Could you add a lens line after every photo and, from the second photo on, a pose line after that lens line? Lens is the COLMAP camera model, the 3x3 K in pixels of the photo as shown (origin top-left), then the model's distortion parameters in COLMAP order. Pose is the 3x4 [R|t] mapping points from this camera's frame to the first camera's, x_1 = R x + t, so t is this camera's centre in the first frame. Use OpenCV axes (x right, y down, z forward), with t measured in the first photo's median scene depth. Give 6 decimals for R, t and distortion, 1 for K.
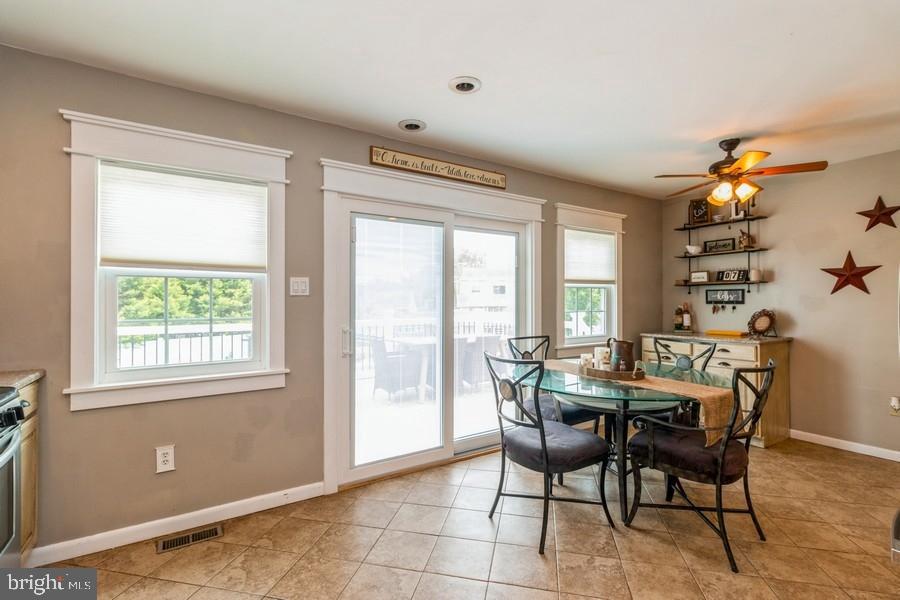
lens RADIAL K [[417.8, 0, 457.5], [0, 417.8, 299.5], [0, 0, 1]] dist [-0.000787, -0.000014]
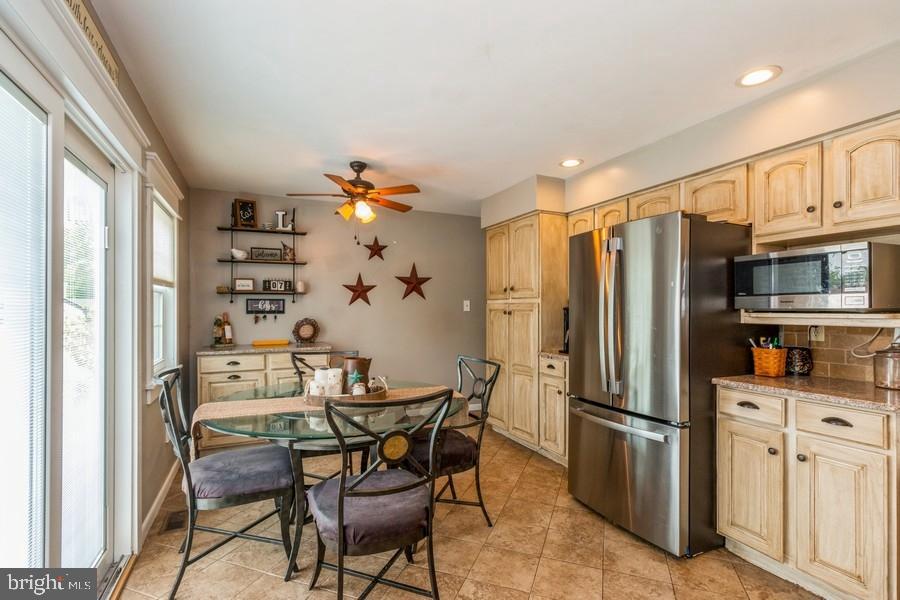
lens RADIAL K [[417.8, 0, 454.0], [0, 417.8, 305.0], [0, 0, 1]] dist [-0.000787, -0.000014]
pose [[0.158559, 0.011242, 0.987286, -0.270657], [-0.001056, 0.999937, -0.011216, 0.000729], [-0.987349, 0.000736, 0.158561, 0.411161]]
